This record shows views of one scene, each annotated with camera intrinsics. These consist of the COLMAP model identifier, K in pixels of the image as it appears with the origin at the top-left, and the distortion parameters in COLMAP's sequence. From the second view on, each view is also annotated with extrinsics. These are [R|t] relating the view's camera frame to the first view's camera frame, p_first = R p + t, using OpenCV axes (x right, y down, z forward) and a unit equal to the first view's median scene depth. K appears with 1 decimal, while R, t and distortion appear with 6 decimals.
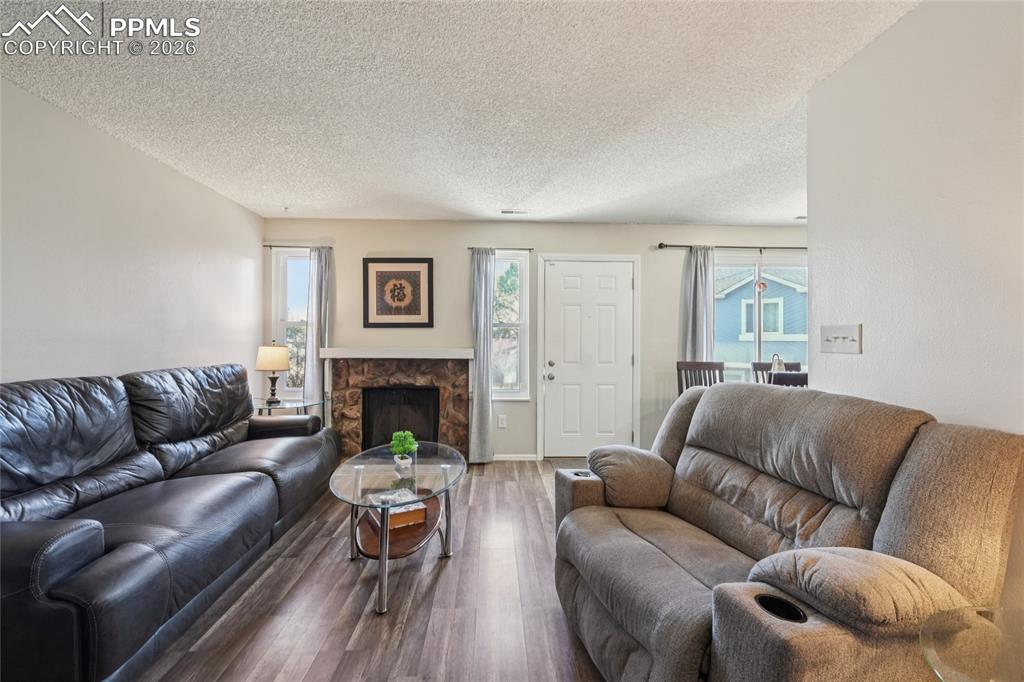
lens RADIAL K [[434.8, 0, 511.7], [0, 434.8, 335.6], [0, 0, 1]] dist [-0.000769, 0.000020]
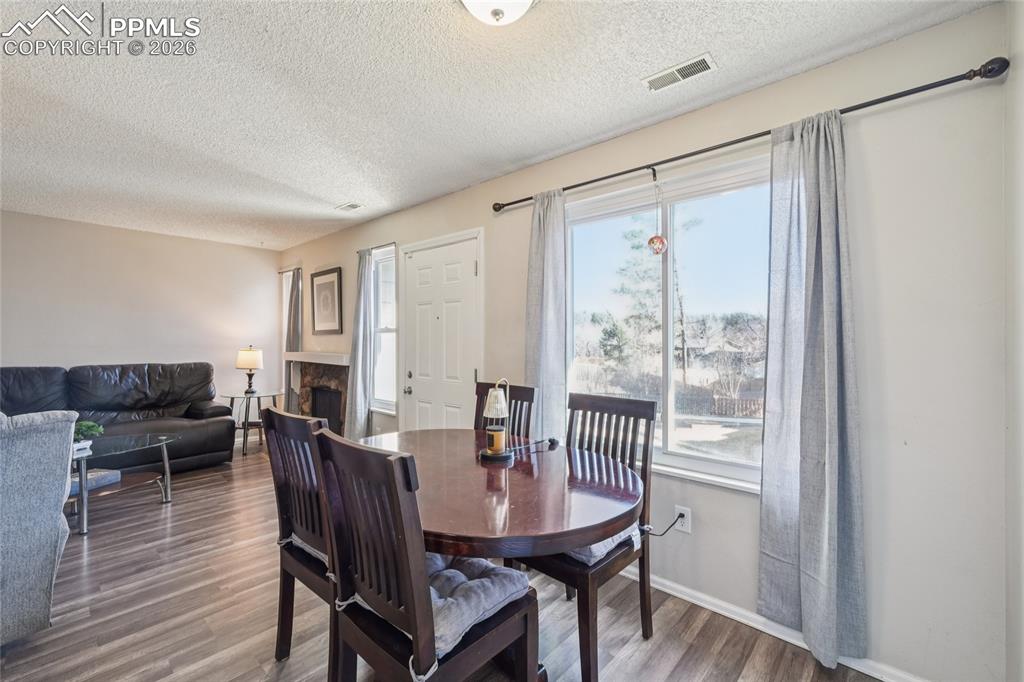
lens RADIAL K [[438.3, 0, 510.5], [0, 438.3, 338.5], [0, 0, 1]] dist [-0.000569, 0.003088]
pose [[0.711987, -0.004301, -0.702179, 0.834152], [0.005650, 0.999984, -0.000395, -0.004643], [0.702170, -0.003686, 0.712000, 0.537172]]
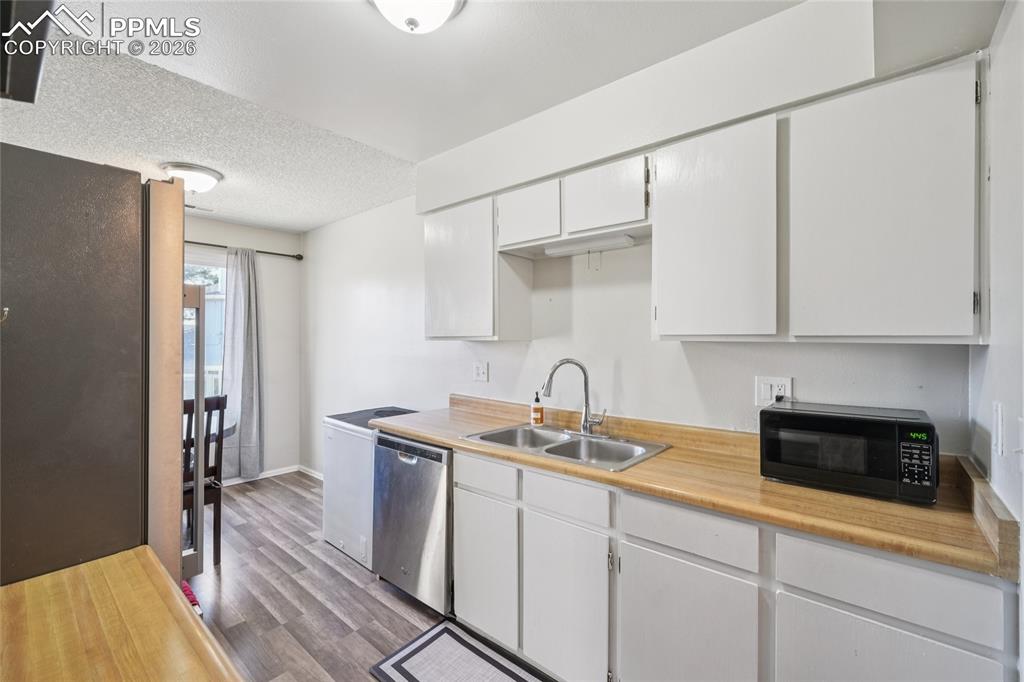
lens RADIAL K [[433.6, 0, 516.5], [0, 433.6, 339.7], [0, 0, 1]] dist [-0.001569, 0.000641]
pose [[0.678005, -0.004425, 0.735044, 0.463984], [-0.002952, 0.999957, 0.008742, -0.022982], [-0.735051, -0.008097, 0.677963, -0.027128]]
